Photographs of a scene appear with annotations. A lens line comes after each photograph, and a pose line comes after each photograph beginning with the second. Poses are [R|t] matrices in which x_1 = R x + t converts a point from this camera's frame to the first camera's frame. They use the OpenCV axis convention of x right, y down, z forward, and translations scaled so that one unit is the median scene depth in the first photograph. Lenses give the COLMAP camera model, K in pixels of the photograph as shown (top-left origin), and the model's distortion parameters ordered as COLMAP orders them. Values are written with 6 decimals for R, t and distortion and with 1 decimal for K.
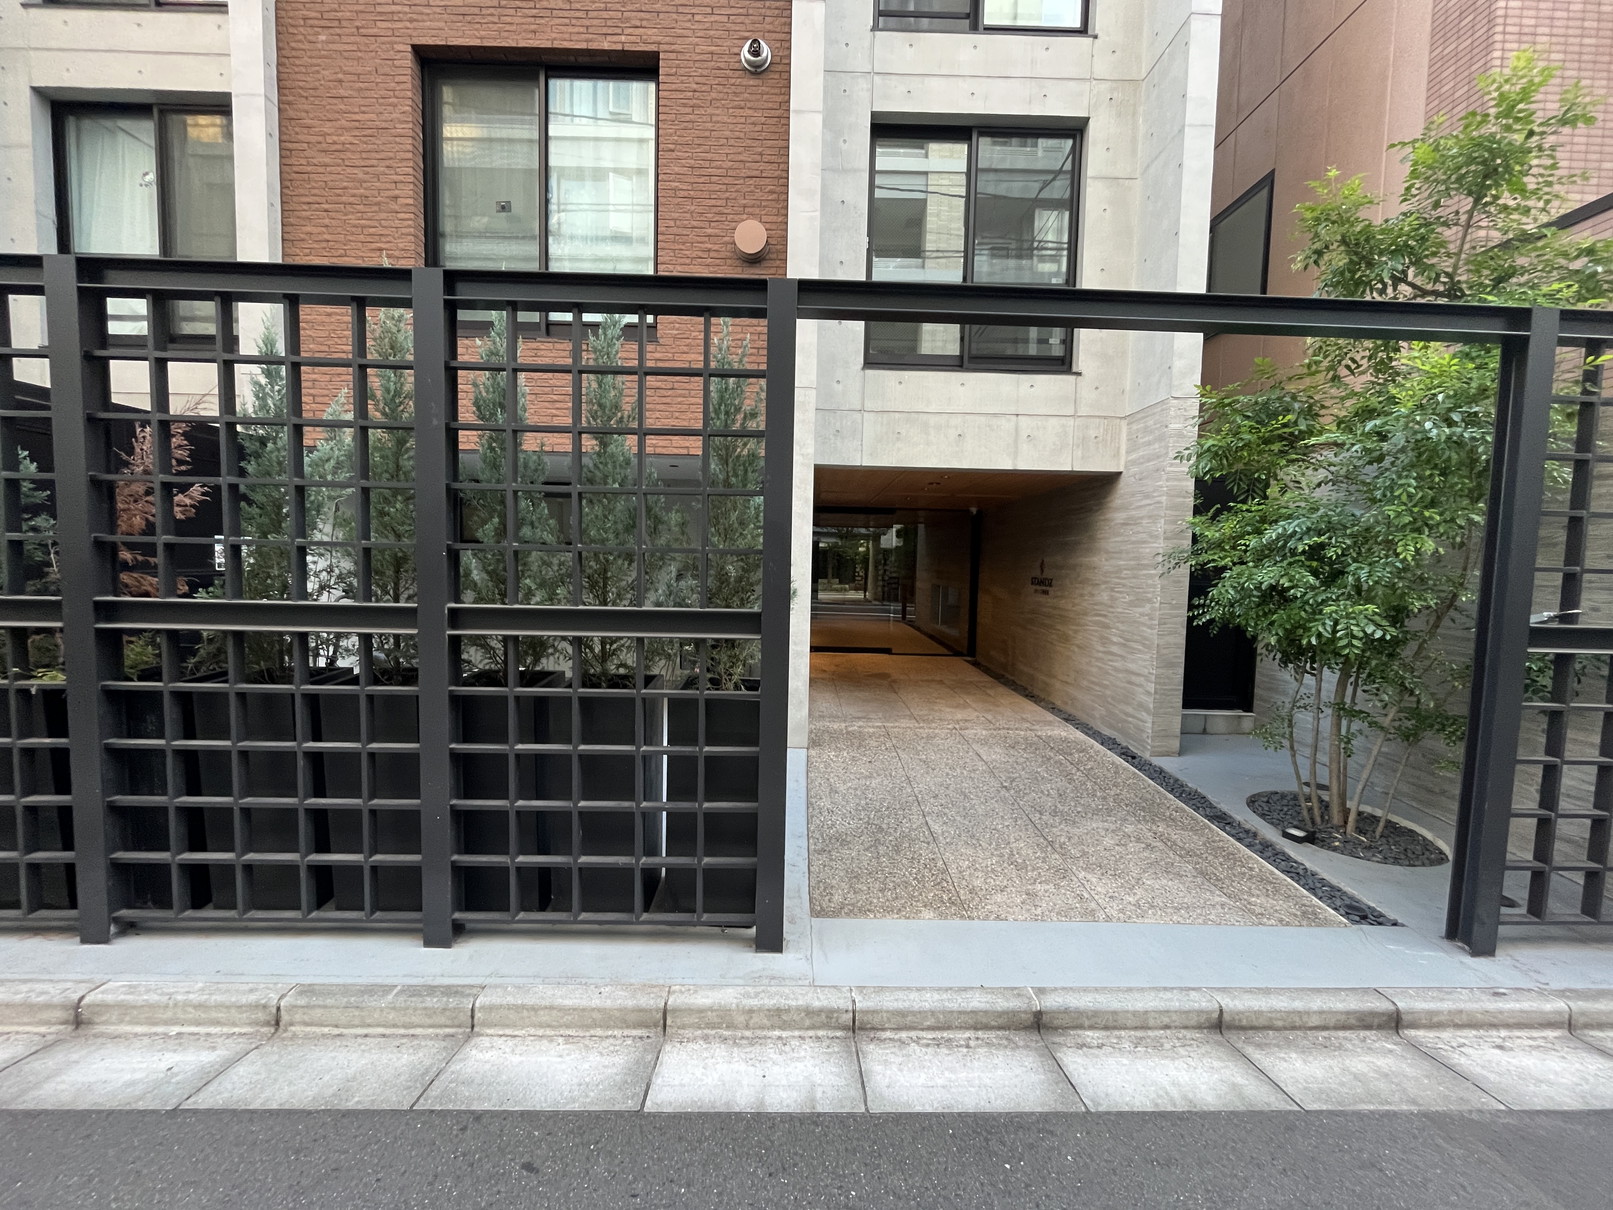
lens RADIAL K [[652.3, 0, 806.3], [0, 652.3, 601.1], [0, 0, 1]] dist [-0.001006, -0.000282]
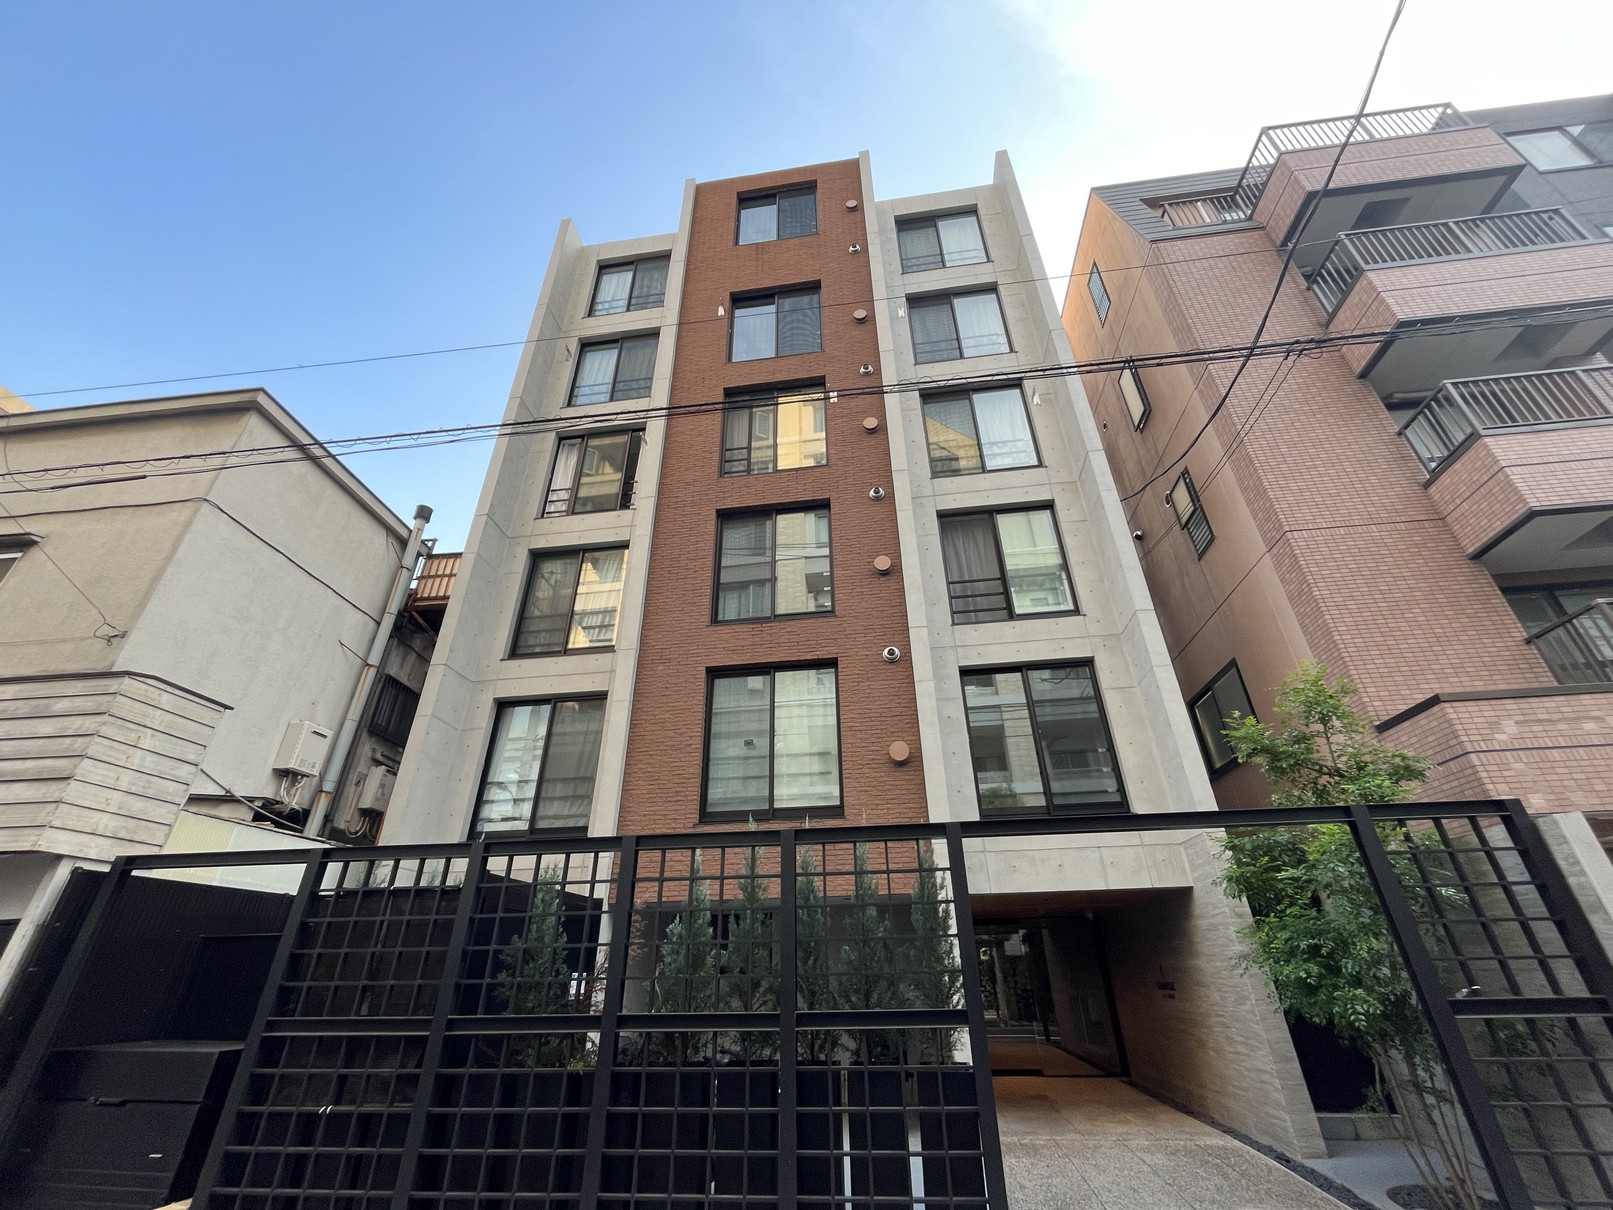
lens RADIAL K [[650.1, 0, 808.2], [0, 650.1, 605.9], [0, 0, 1]] dist [-0.003458, -0.000449]
pose [[0.988836, -0.105129, -0.105602, -0.091872], [0.029976, 0.834547, -0.550121, 0.028836], [0.145964, 0.540814, 0.828381, -0.536273]]
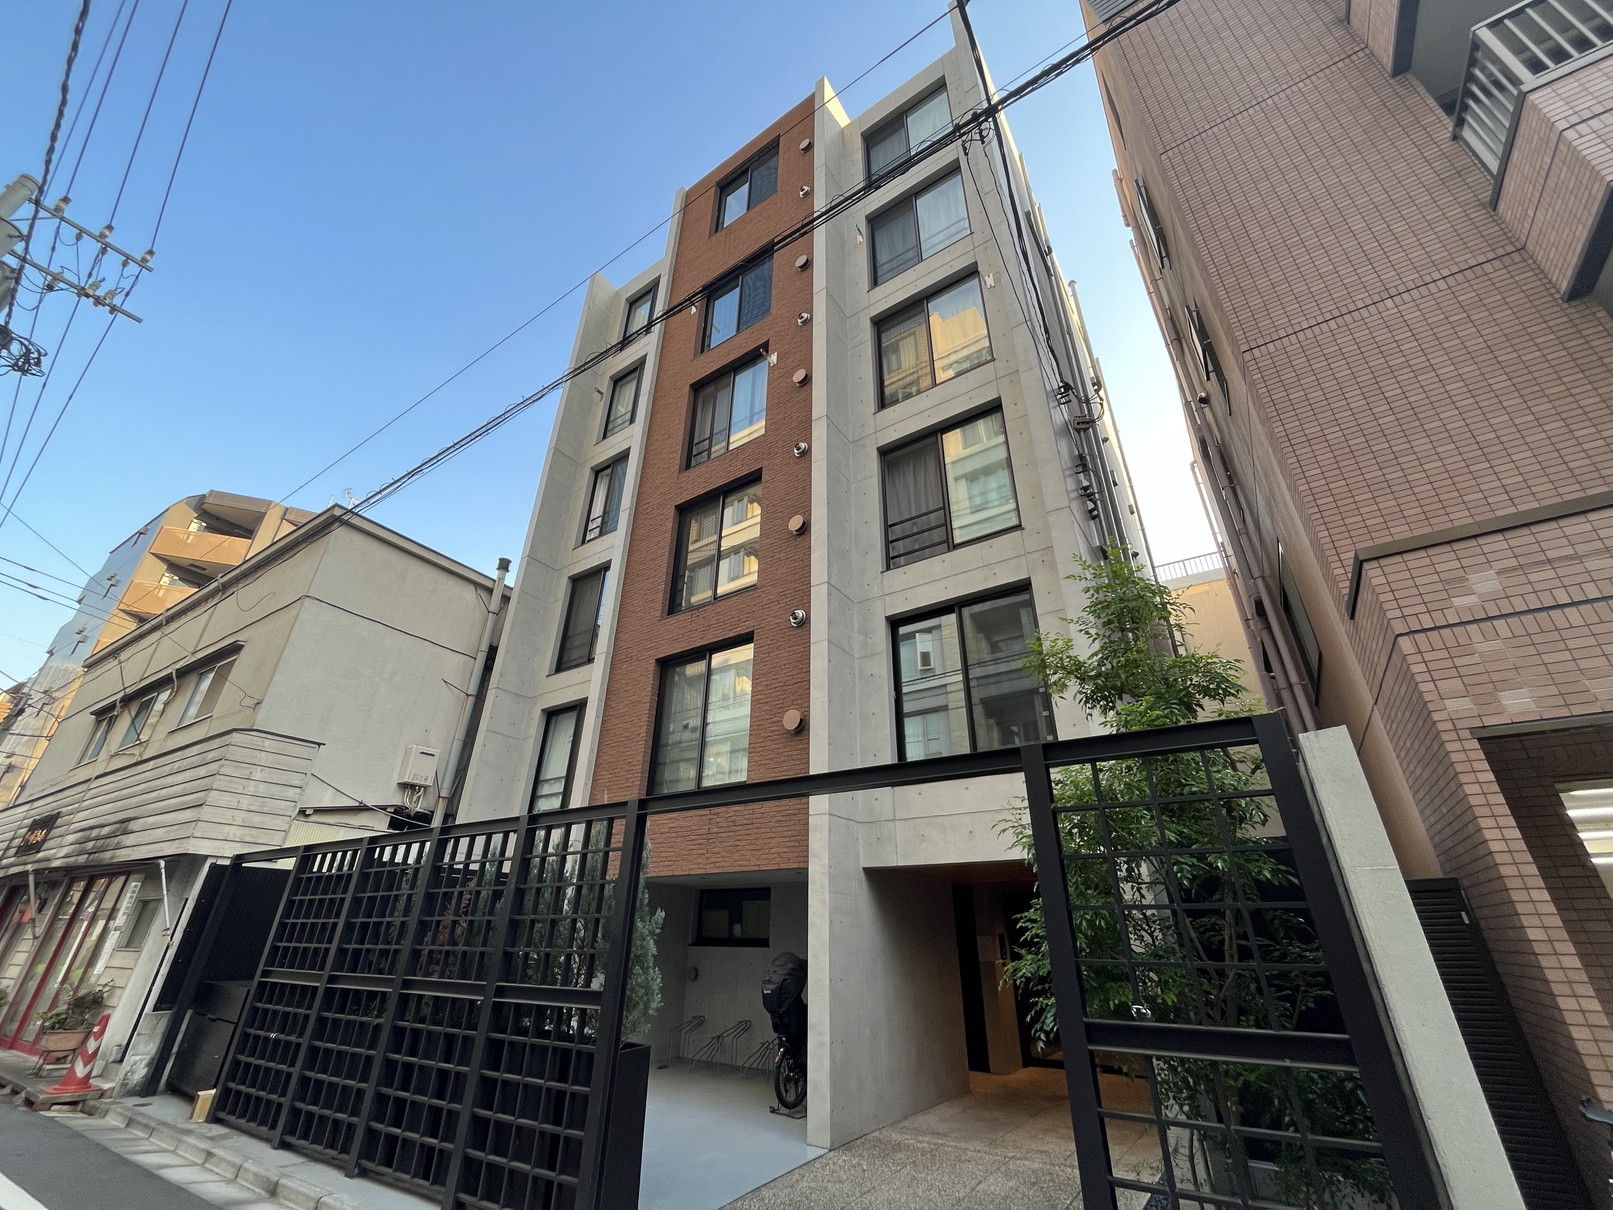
lens RADIAL K [[652.3, 0, 806.3], [0, 652.3, 601.1], [0, 0, 1]] dist [-0.001006, -0.000282]
pose [[0.823460, -0.275975, -0.495733, 0.721536], [-0.028251, 0.852705, -0.521629, 0.011154], [0.566670, 0.443545, 0.694372, -0.171463]]
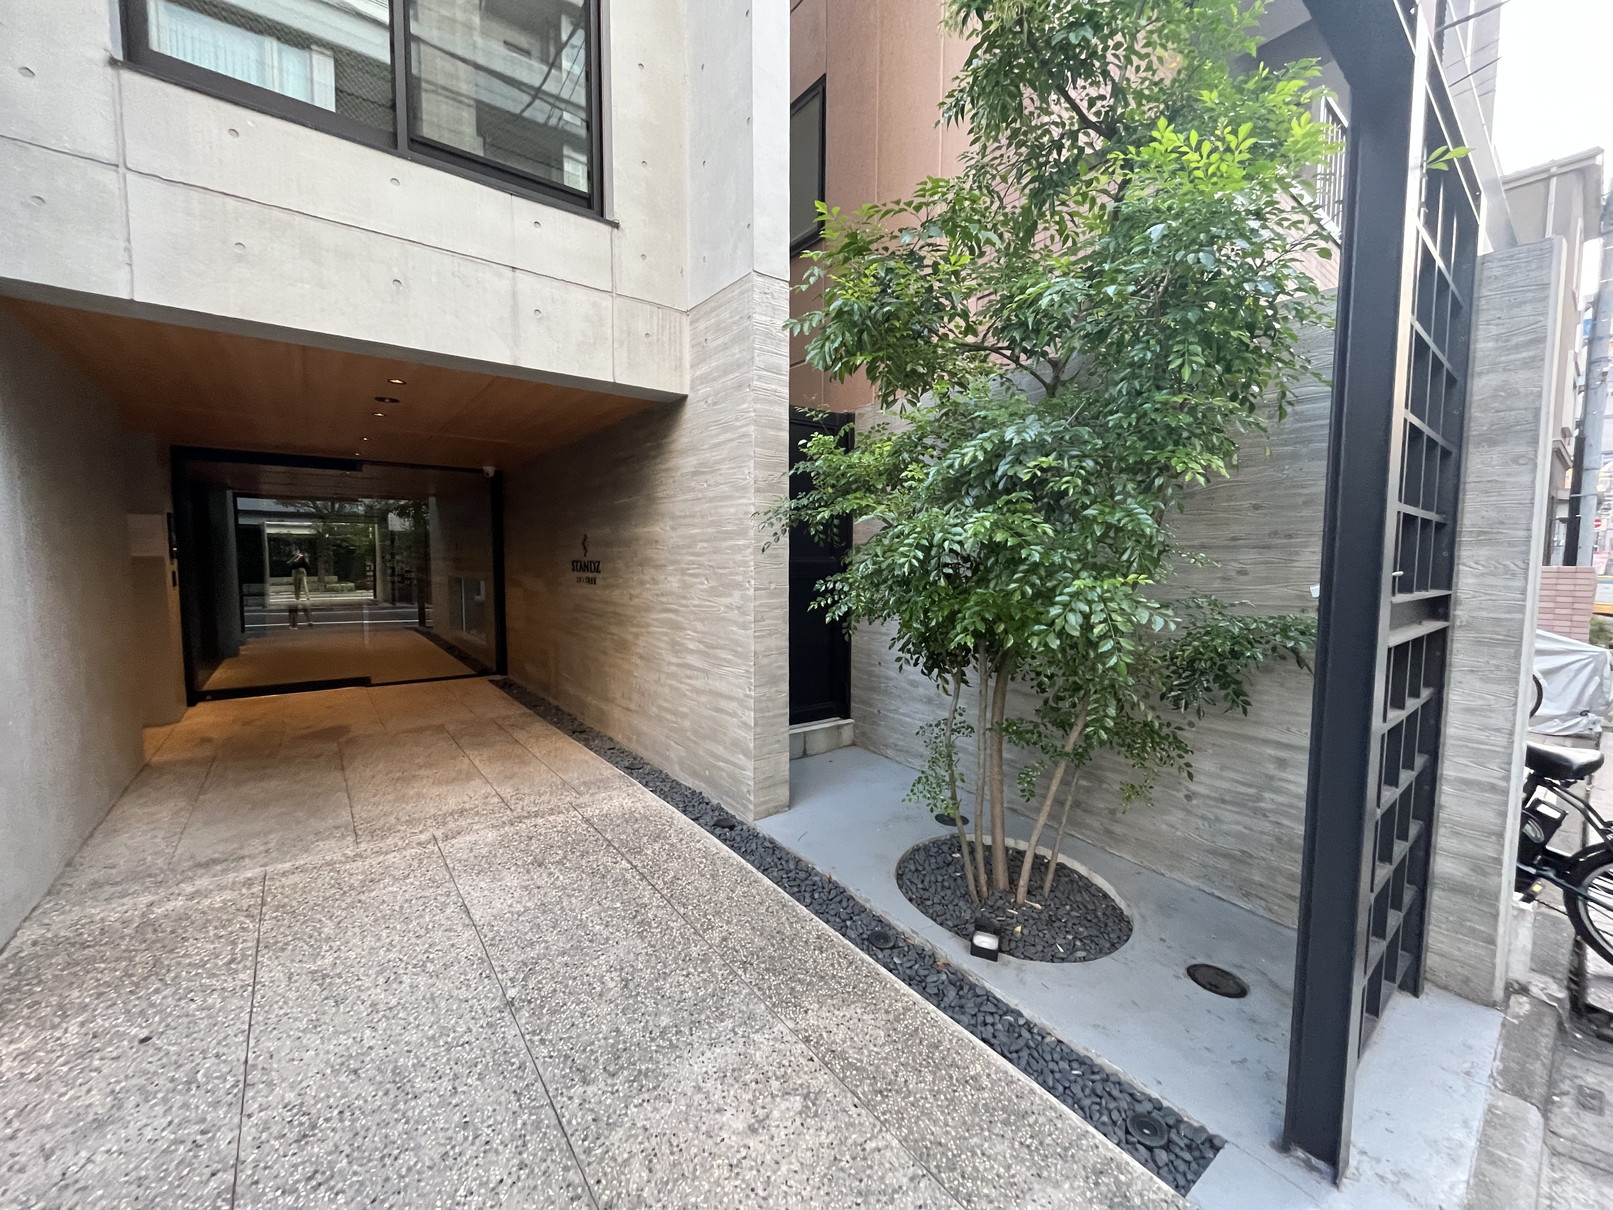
lens RADIAL K [[652.3, 0, 806.3], [0, 652.3, 601.1], [0, 0, 1]] dist [-0.001006, -0.000282]
pose [[0.796082, -0.061290, 0.602077, 0.175736], [0.052678, 0.998100, 0.031952, -0.002815], [-0.602892, 0.006280, 0.797798, 0.417934]]
